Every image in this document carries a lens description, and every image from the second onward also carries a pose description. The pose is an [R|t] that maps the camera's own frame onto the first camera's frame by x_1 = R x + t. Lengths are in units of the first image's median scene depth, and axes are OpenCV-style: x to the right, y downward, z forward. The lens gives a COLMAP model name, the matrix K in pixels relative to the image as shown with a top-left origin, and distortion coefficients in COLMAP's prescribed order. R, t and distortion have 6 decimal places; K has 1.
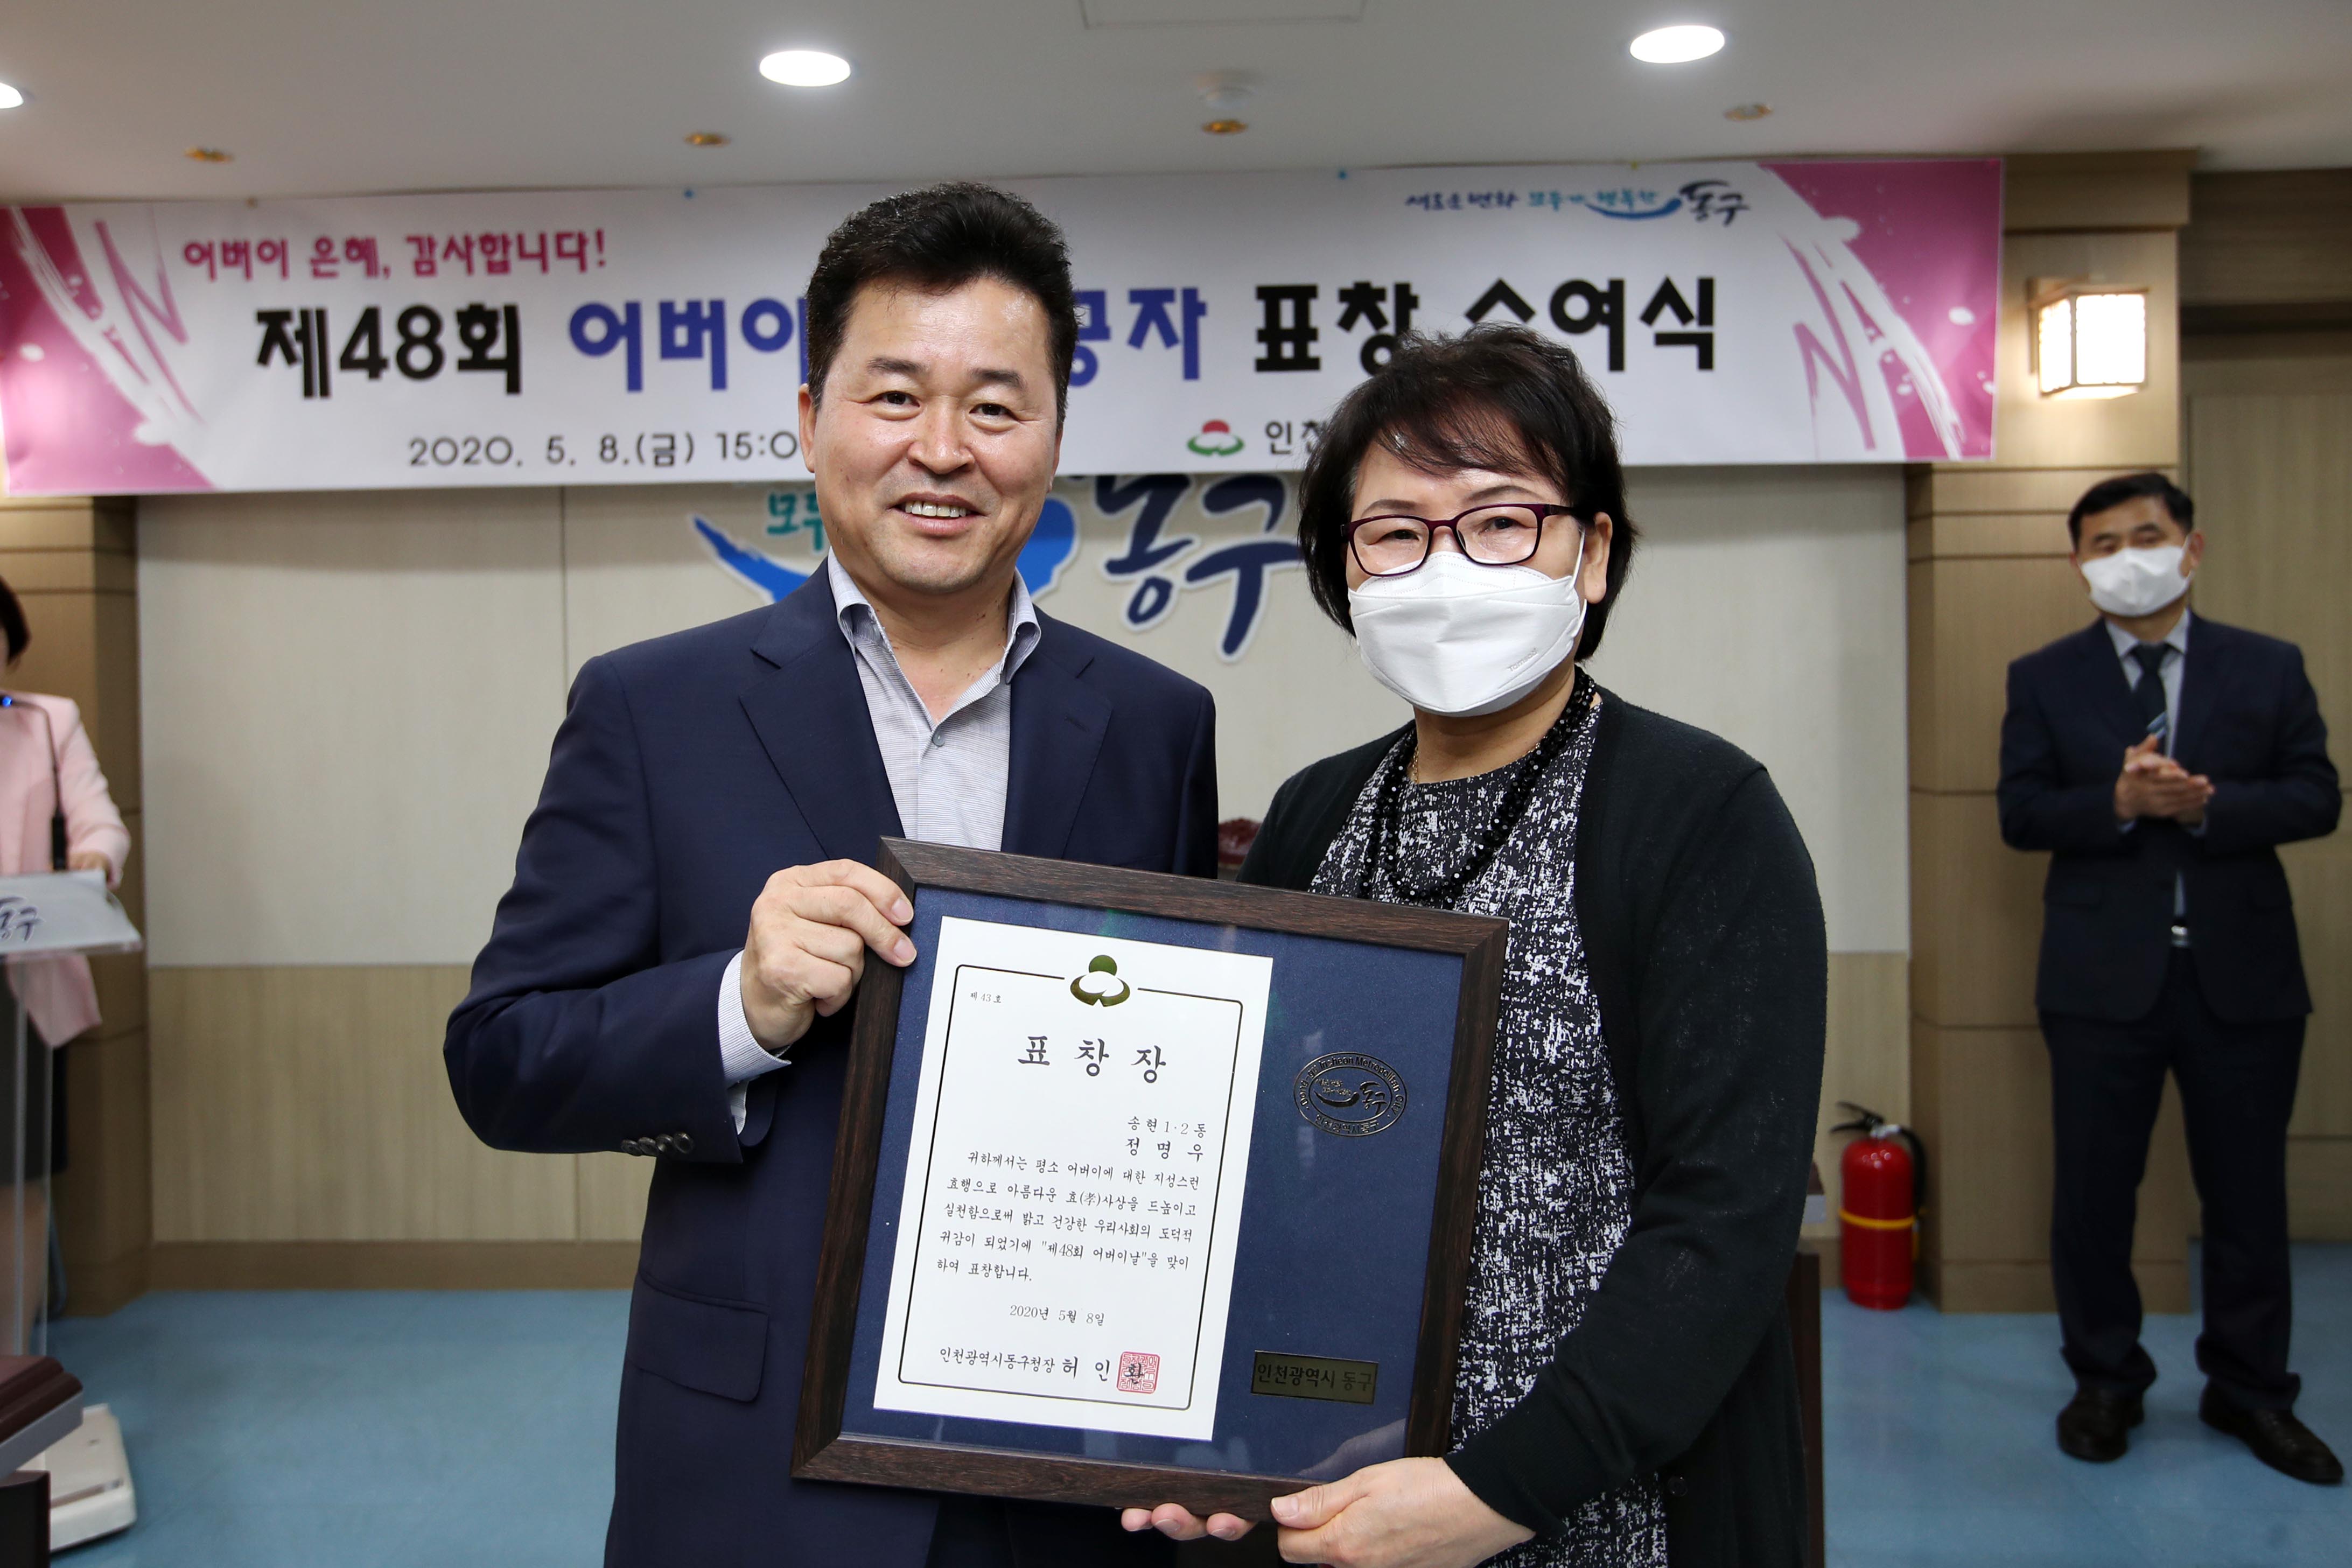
lens RADIAL K [[1868.7, 0, 1151.4], [0, 1868.7, 681.0], [0, 0, 1]] dist [-0.039492, 0.069515]
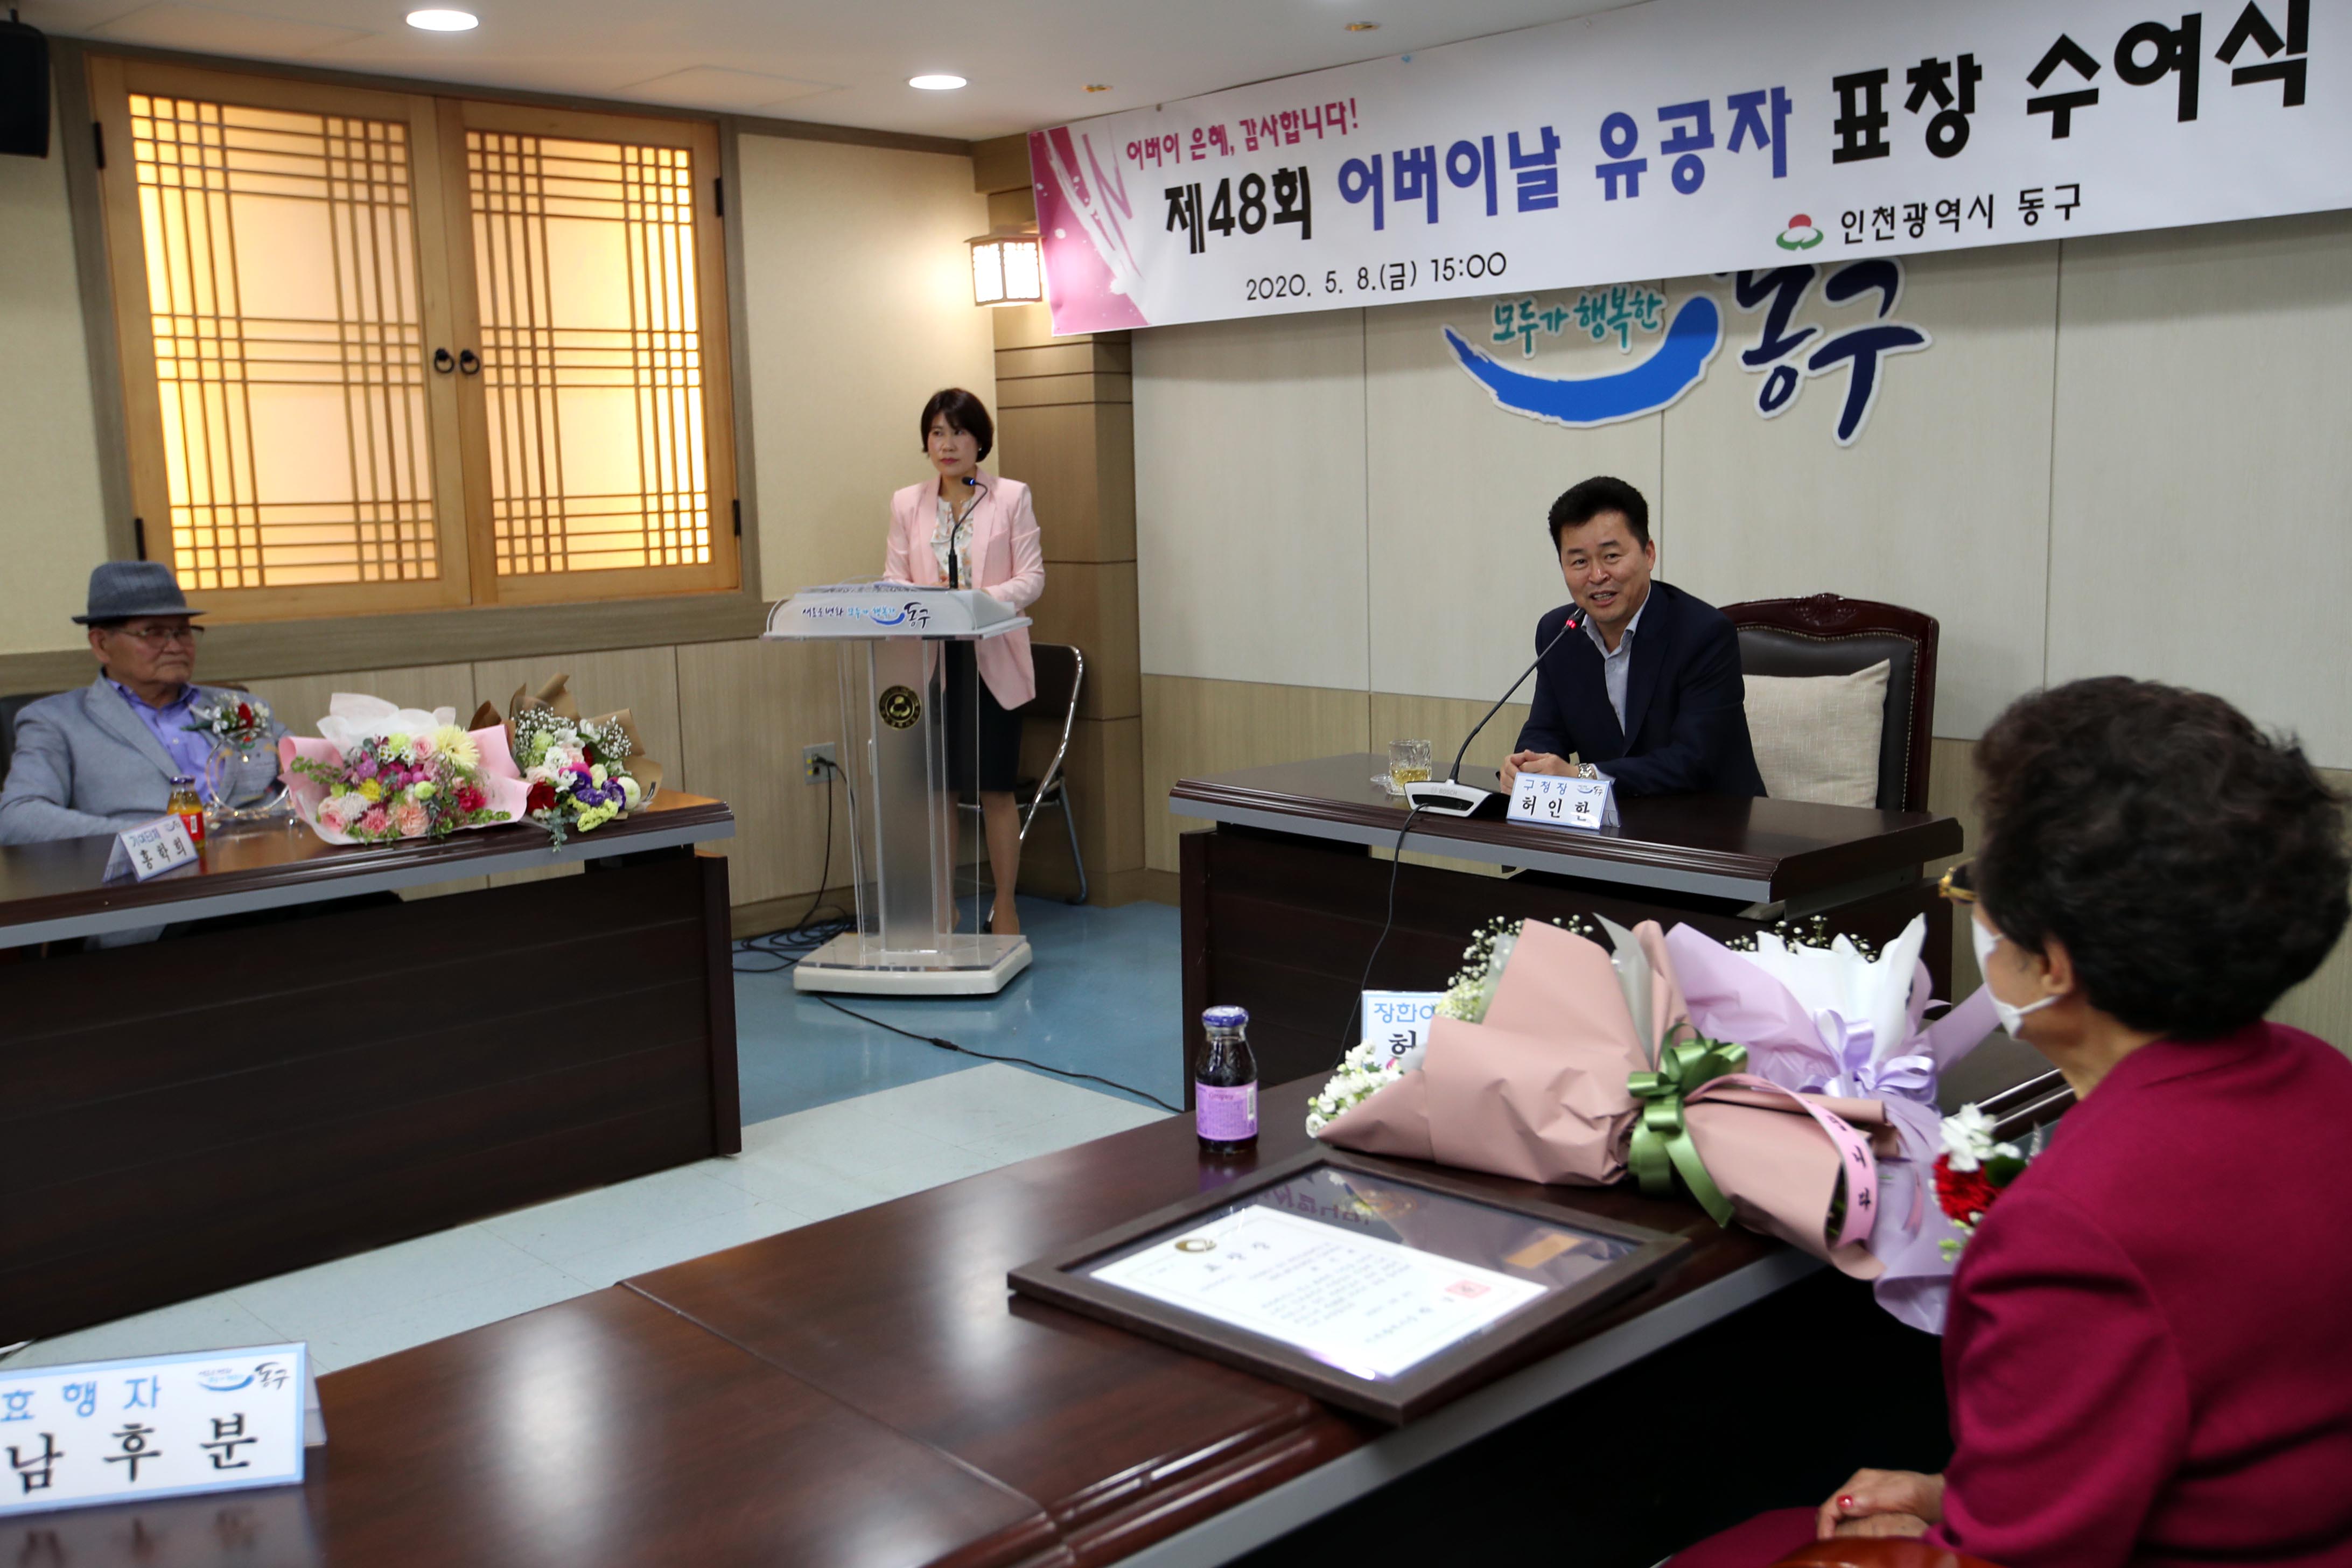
lens RADIAL K [[2164.0, 0, 1188.4], [0, 2164.0, 760.4], [0, 0, 1]] dist [-0.013214, 0.140946]
pose [[0.704498, 0.093589, -0.703508, 0.677726], [0.007680, 0.990204, 0.139420, -0.008222], [0.709664, -0.103624, 0.696878, -0.124242]]
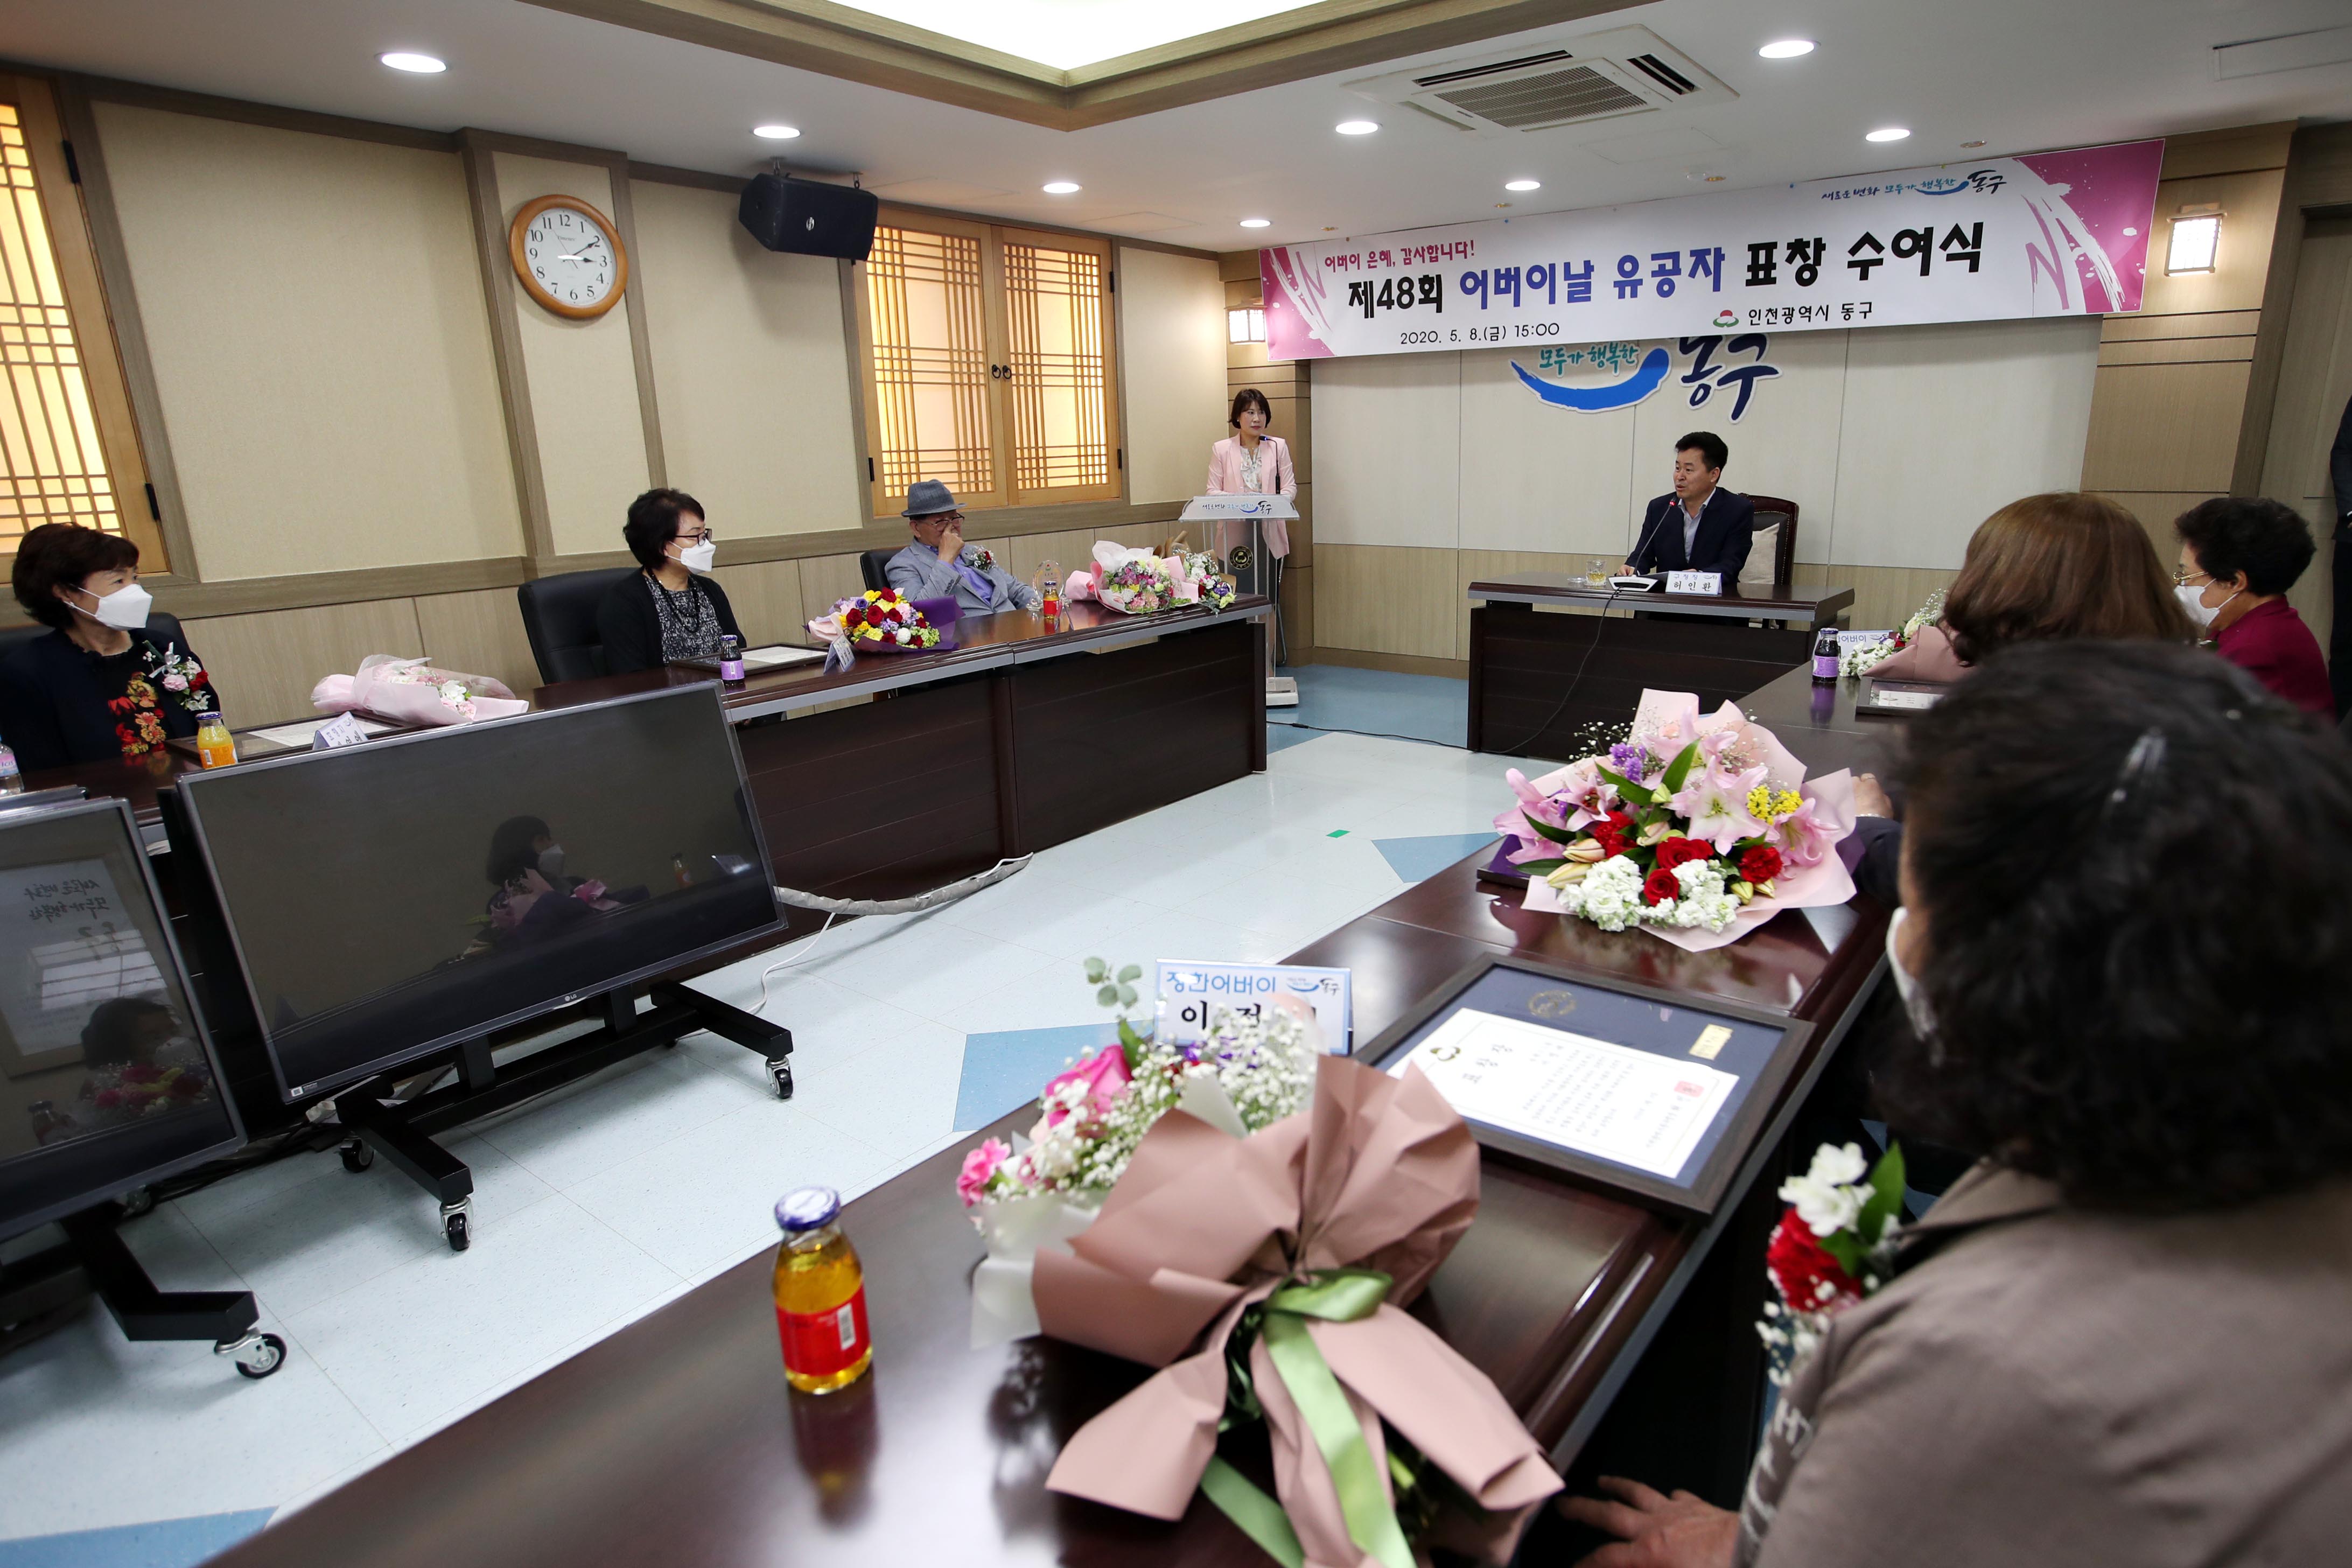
lens RADIAL K [[1304.5, 0, 1244.5], [0, 1304.5, 785.8], [0, 0, 1]] dist [-0.058971, 0.045910]
pose [[0.820842, 0.145058, -0.552427, 0.488256], [0.003688, 0.965845, 0.259095, 0.006421], [0.571143, -0.214714, 0.792271, -0.646887]]
